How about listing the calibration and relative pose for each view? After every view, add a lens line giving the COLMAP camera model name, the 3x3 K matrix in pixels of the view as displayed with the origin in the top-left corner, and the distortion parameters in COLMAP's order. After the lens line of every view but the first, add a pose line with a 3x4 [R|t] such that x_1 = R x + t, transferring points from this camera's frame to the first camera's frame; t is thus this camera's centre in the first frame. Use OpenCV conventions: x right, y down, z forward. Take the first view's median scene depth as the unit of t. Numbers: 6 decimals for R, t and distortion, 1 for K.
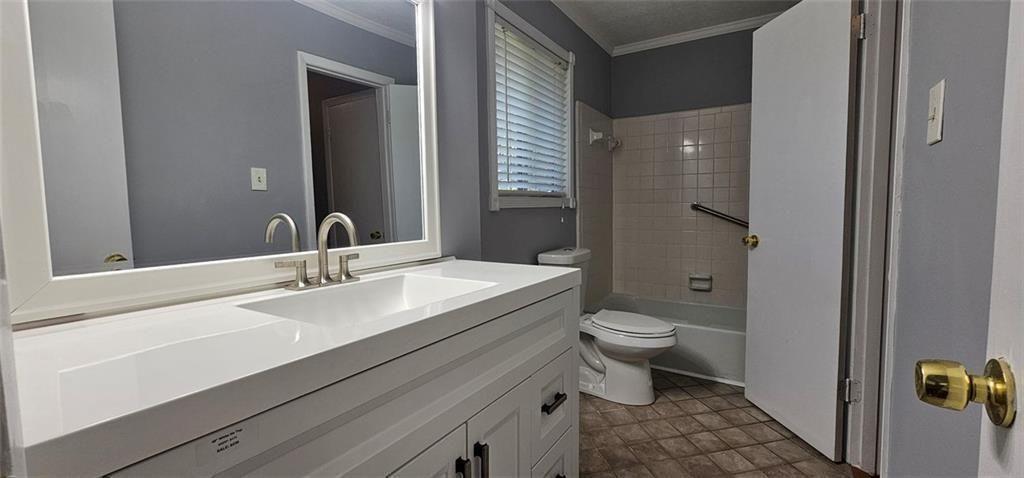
lens RADIAL K [[415.6, 0, 512.7], [0, 415.6, 236.4], [0, 0, 1]] dist [0.001419, -0.000088]
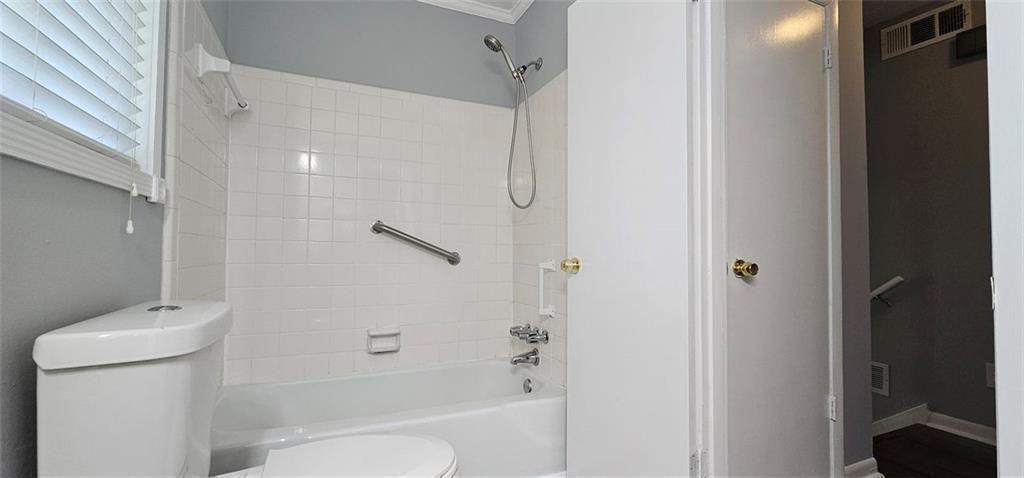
lens RADIAL K [[415.6, 0, 512.7], [0, 415.6, 236.4], [0, 0, 1]] dist [0.001419, -0.000088]
pose [[0.559442, 0.050546, 0.827327, 0.007015], [0.040380, 0.995292, -0.088114, 0.012174], [-0.827885, 0.082702, 0.554767, 0.480253]]
